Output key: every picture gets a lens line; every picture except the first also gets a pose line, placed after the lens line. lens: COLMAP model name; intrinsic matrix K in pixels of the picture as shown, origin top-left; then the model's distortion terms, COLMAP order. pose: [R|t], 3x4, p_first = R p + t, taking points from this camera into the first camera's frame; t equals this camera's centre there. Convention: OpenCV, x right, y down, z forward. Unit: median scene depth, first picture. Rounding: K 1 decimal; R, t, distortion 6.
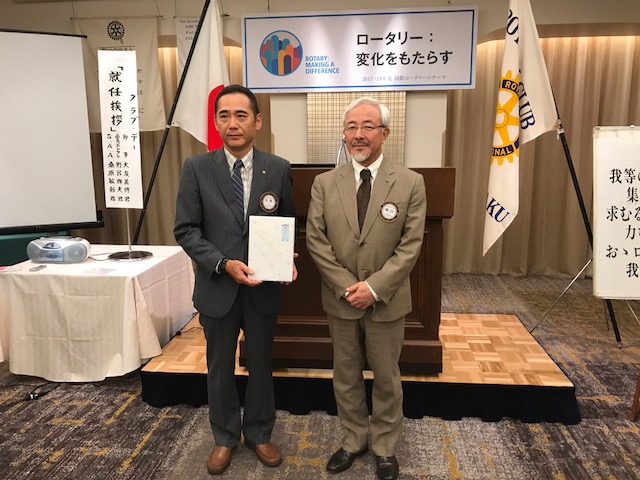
lens RADIAL K [[529.9, 0, 320.0], [0, 529.9, 240.0], [0, 0, 1]] dist [0.010318, 0.012525]
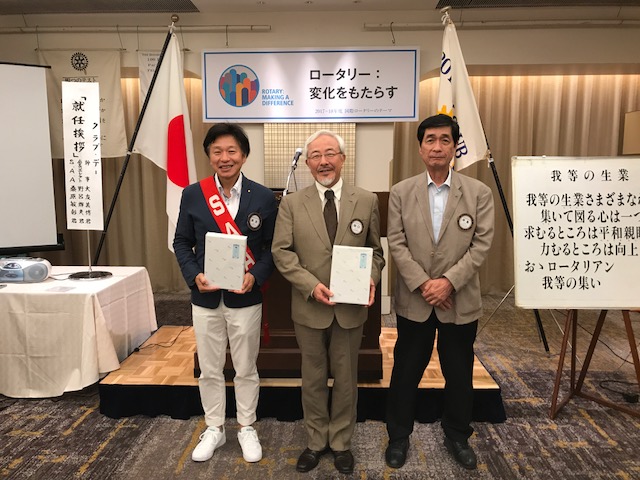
lens RADIAL K [[529.9, 0, 320.0], [0, 529.9, 240.0], [0, 0, 1]] dist [0.010318, 0.012525]
pose [[0.997878, -0.002452, 0.065062, 0.026427], [0.005832, 0.998640, -0.051816, 0.017622], [-0.064846, 0.052086, 0.996535, -0.076650]]
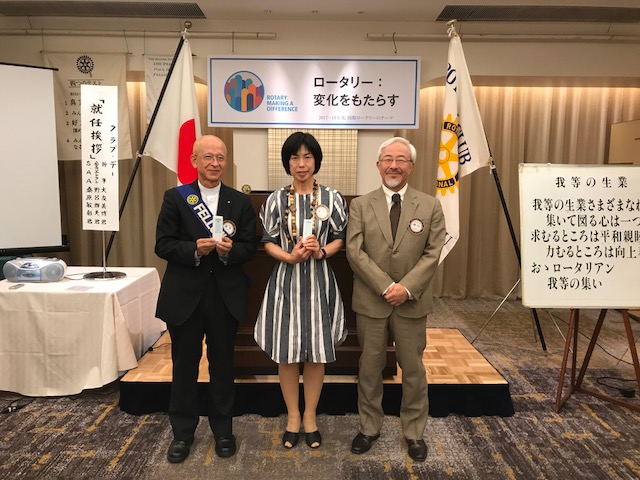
lens RADIAL K [[529.9, 0, 320.0], [0, 529.9, 240.0], [0, 0, 1]] dist [0.010318, 0.012525]
pose [[0.994225, 0.004949, 0.107201, -0.047301], [0.001753, 0.998054, -0.062338, 0.026832], [-0.107301, 0.062166, 0.992281, -0.104452]]
